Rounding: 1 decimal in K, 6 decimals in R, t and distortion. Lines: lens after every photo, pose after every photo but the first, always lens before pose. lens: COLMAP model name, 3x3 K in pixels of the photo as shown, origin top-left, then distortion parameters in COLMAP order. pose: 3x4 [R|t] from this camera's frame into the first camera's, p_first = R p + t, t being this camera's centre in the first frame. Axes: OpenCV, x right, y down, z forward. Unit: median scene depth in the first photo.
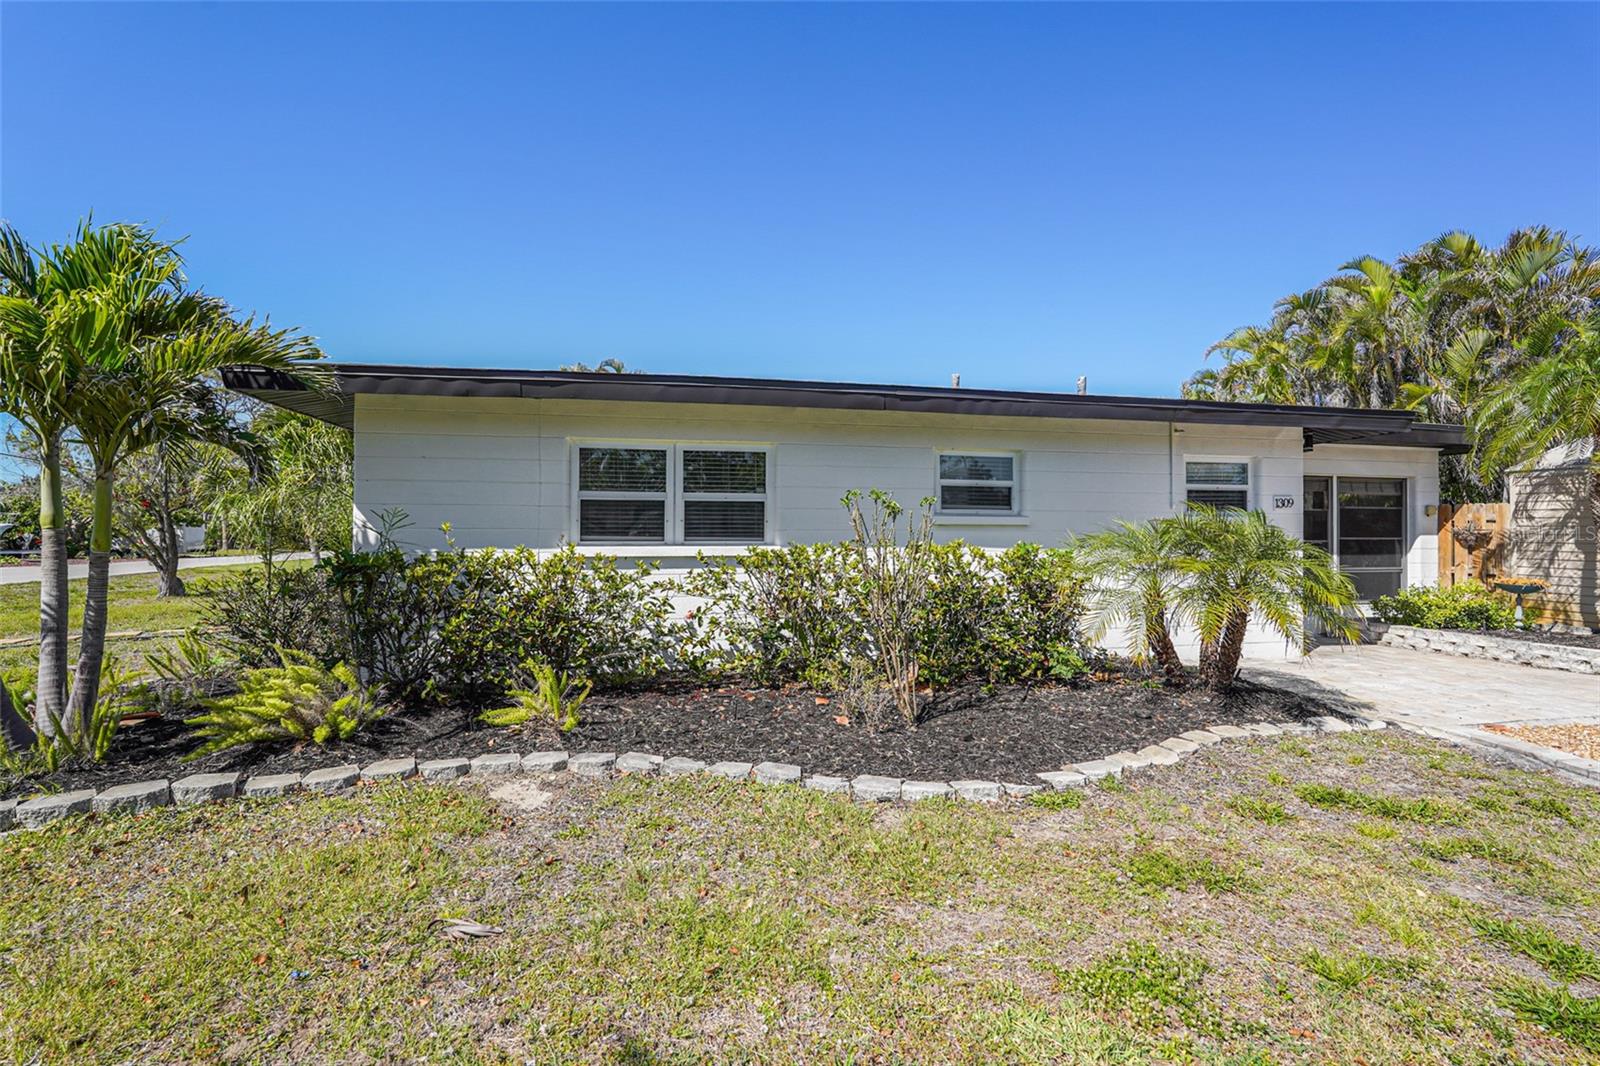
lens RADIAL K [[736.9, 0, 800.0], [0, 736.9, 533.0], [0, 0, 1]] dist [-0.014592, 0.000263]
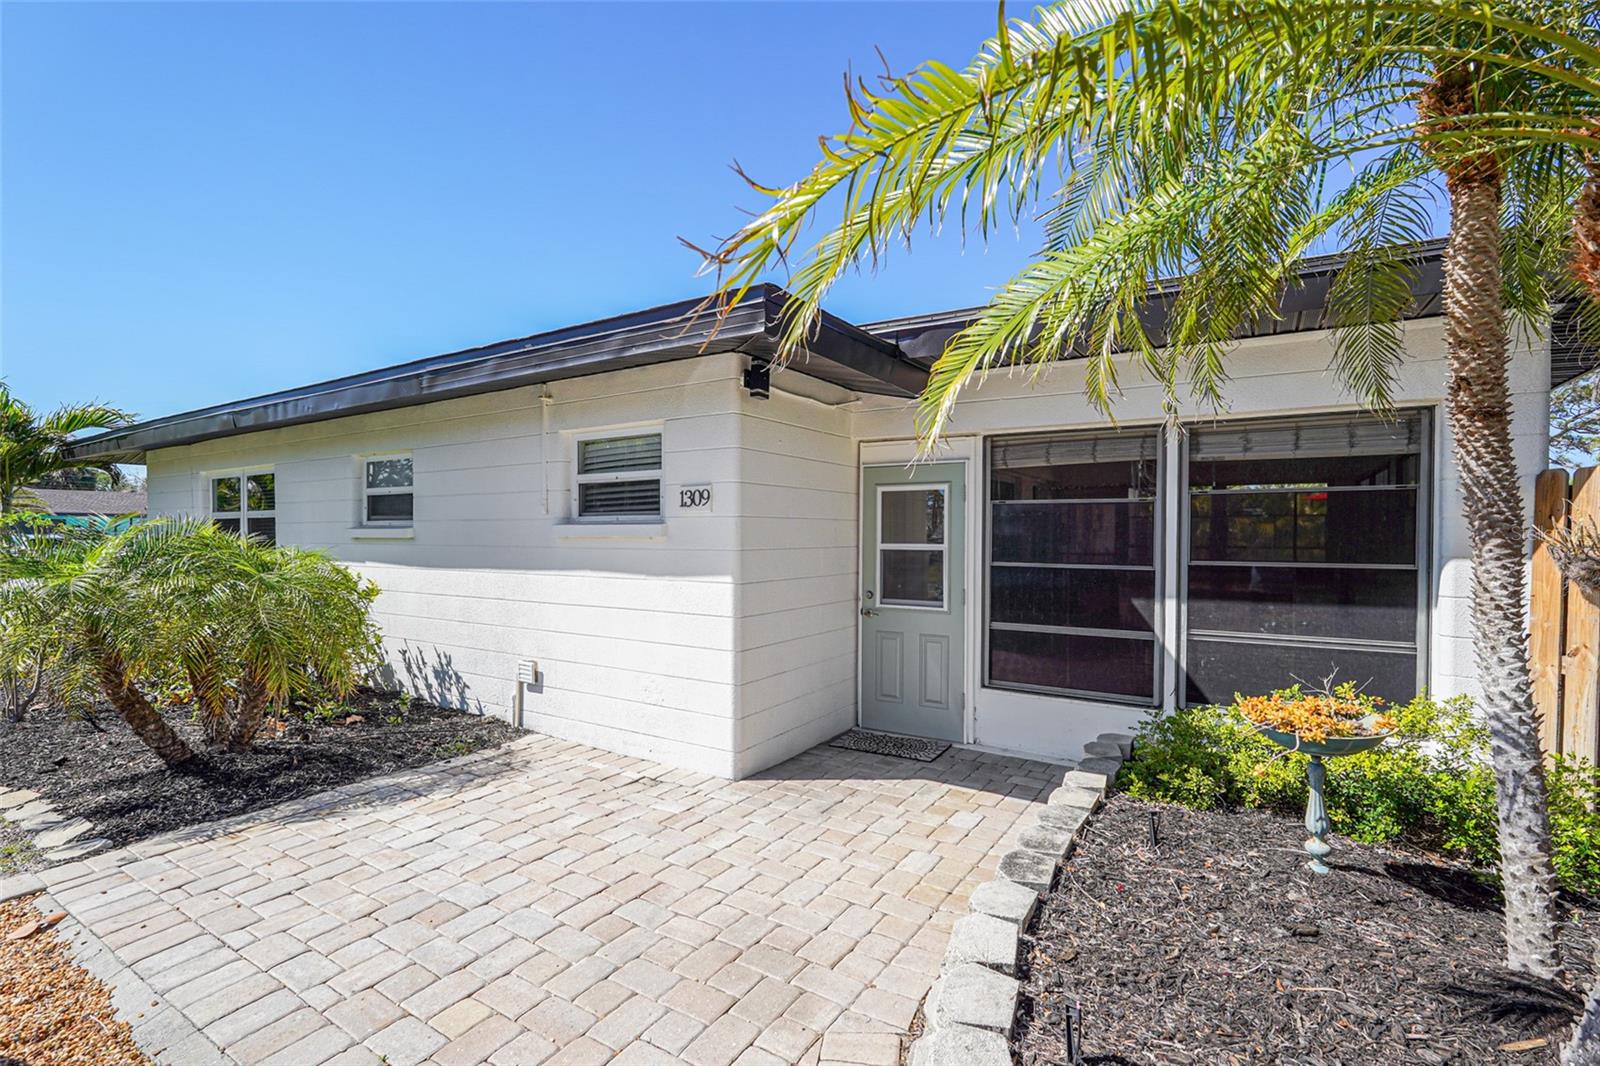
lens RADIAL K [[736.9, 0, 800.0], [0, 736.9, 533.0], [0, 0, 1]] dist [-0.014592, 0.000263]
pose [[0.714074, 0.001964, -0.700067, 0.885978], [0.005149, 0.999954, 0.008057, -0.015338], [0.700051, -0.009358, 0.714032, 0.522060]]
